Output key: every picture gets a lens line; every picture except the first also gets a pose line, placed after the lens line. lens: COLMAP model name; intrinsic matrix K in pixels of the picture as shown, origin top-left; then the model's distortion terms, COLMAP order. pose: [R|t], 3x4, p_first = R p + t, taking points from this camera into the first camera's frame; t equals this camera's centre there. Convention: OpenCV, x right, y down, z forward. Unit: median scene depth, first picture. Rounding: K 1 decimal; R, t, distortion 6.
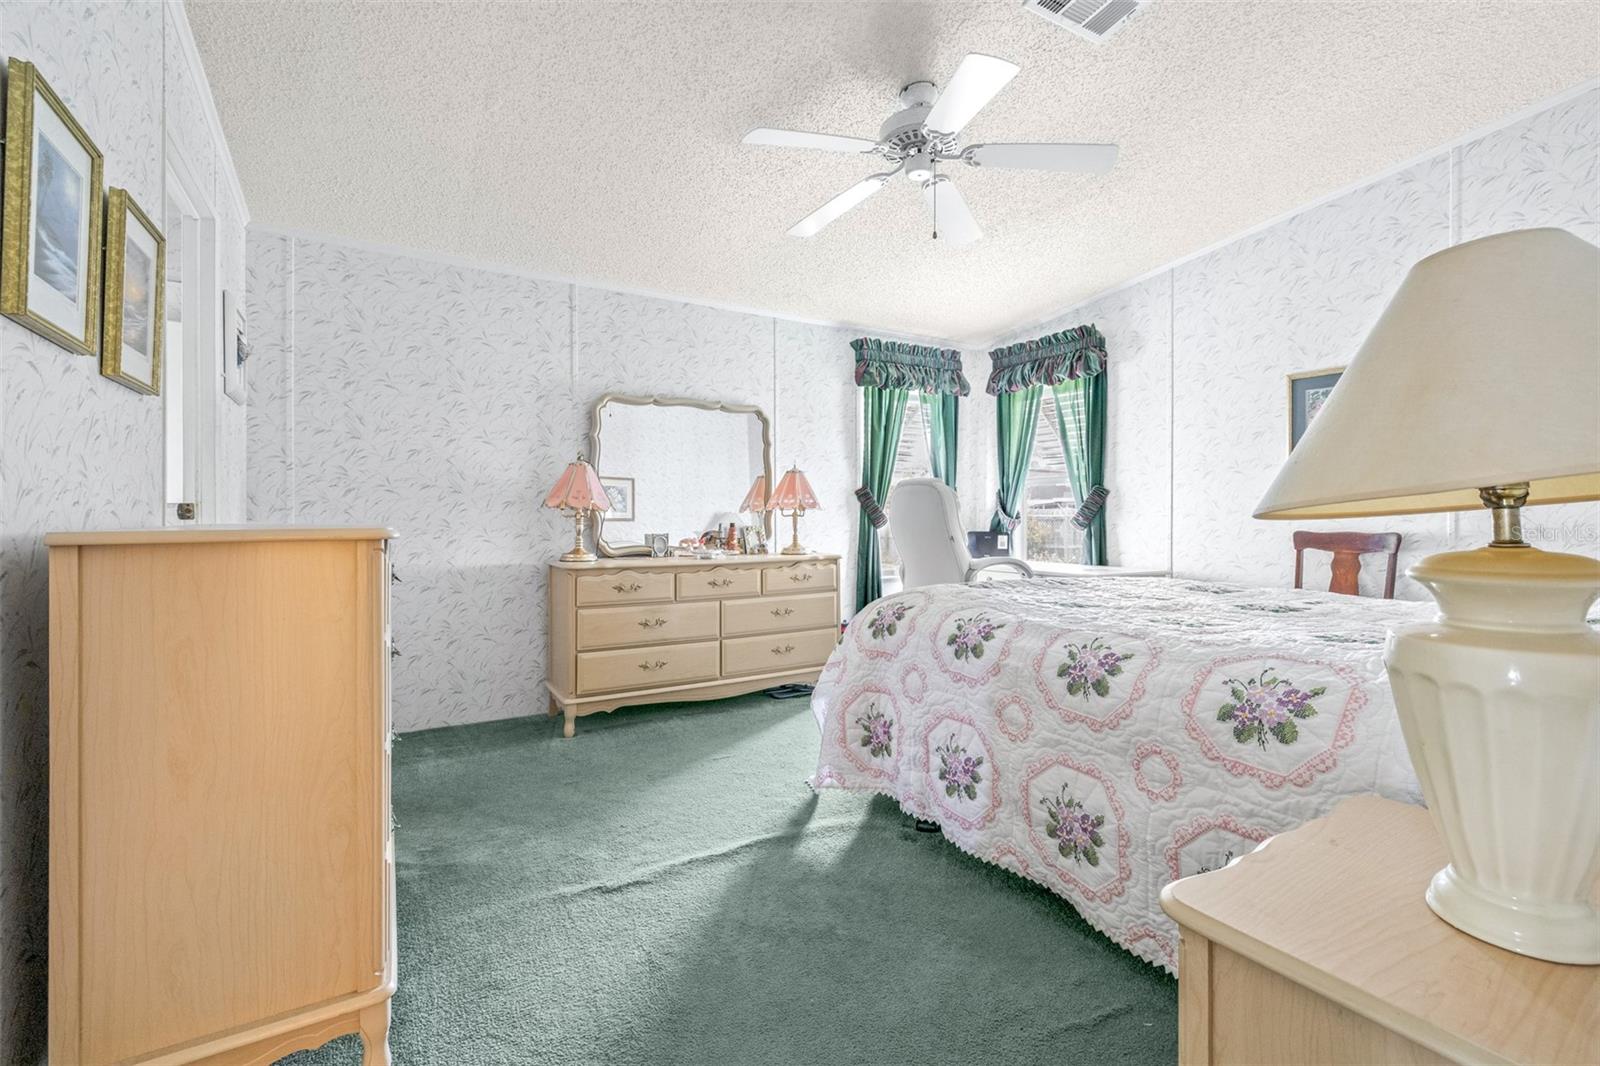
lens RADIAL K [[705.6, 0, 803.6], [0, 705.6, 521.8], [0, 0, 1]] dist [0.003518, 0.000044]
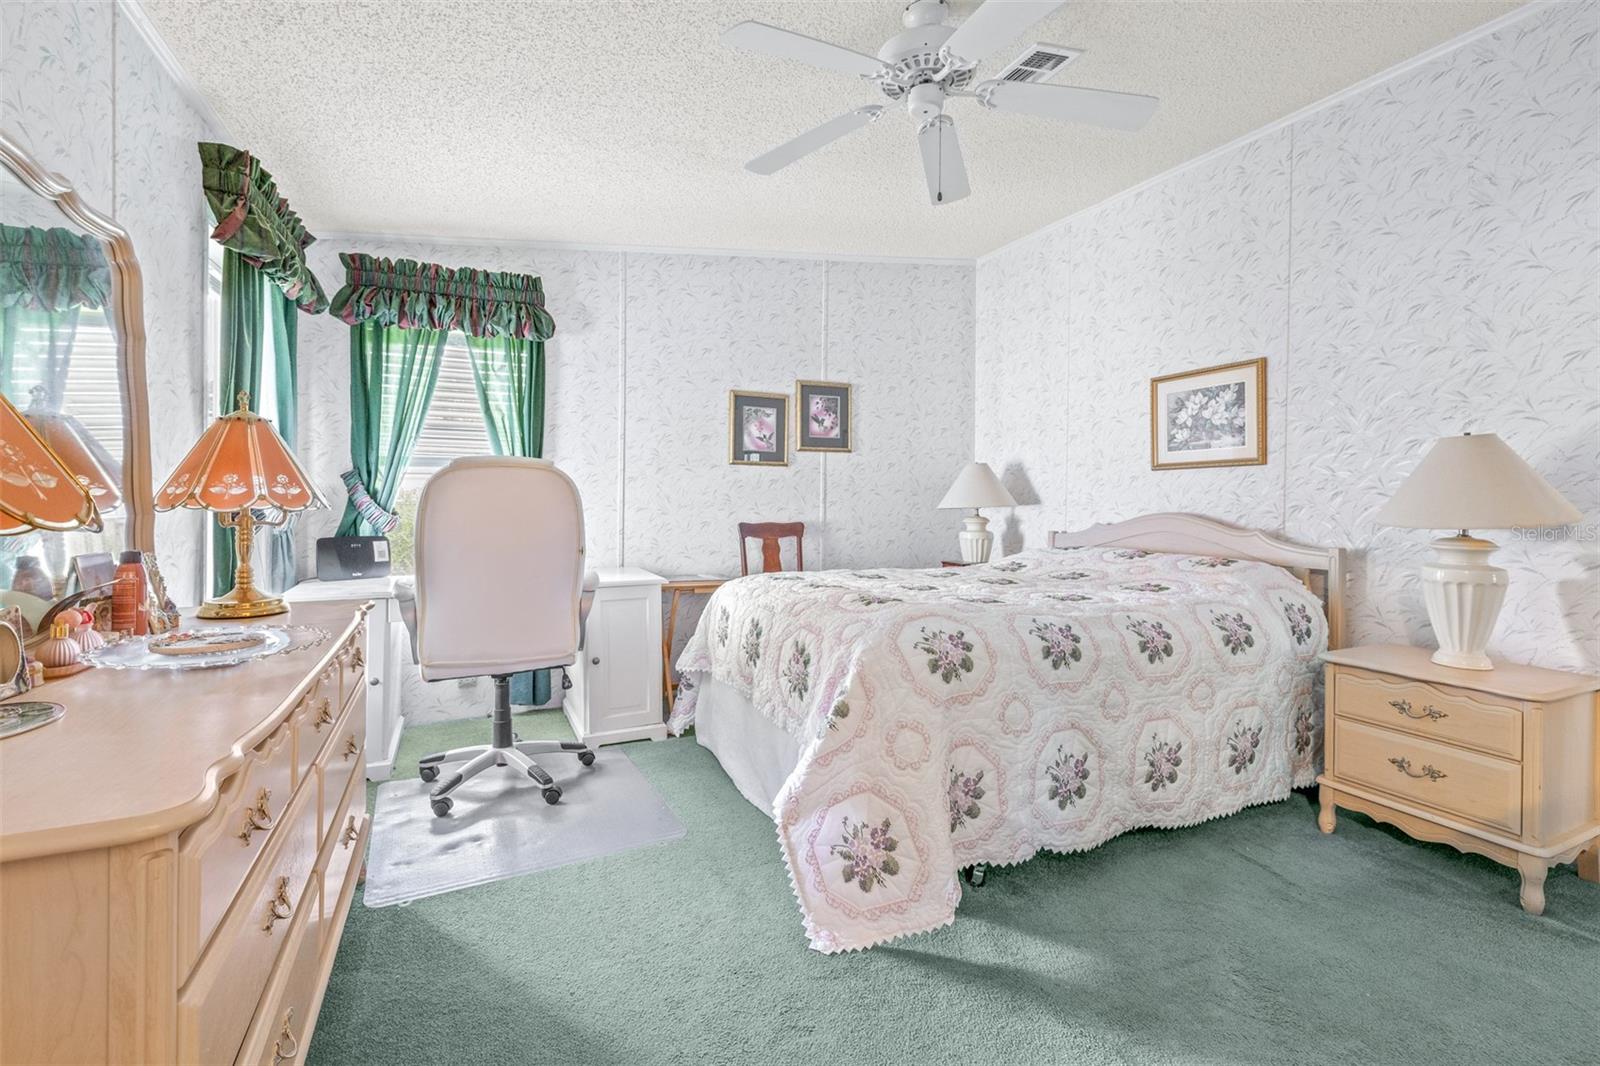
lens RADIAL K [[729.3, 0, 806.9], [0, 729.3, 499.2], [0, 0, 1]] dist [0.003011, 0.000210]
pose [[0.099433, -0.002664, 0.995041, -0.536186], [0.002745, 0.999993, 0.002403, -0.030498], [-0.995041, 0.002492, 0.099439, 0.800211]]
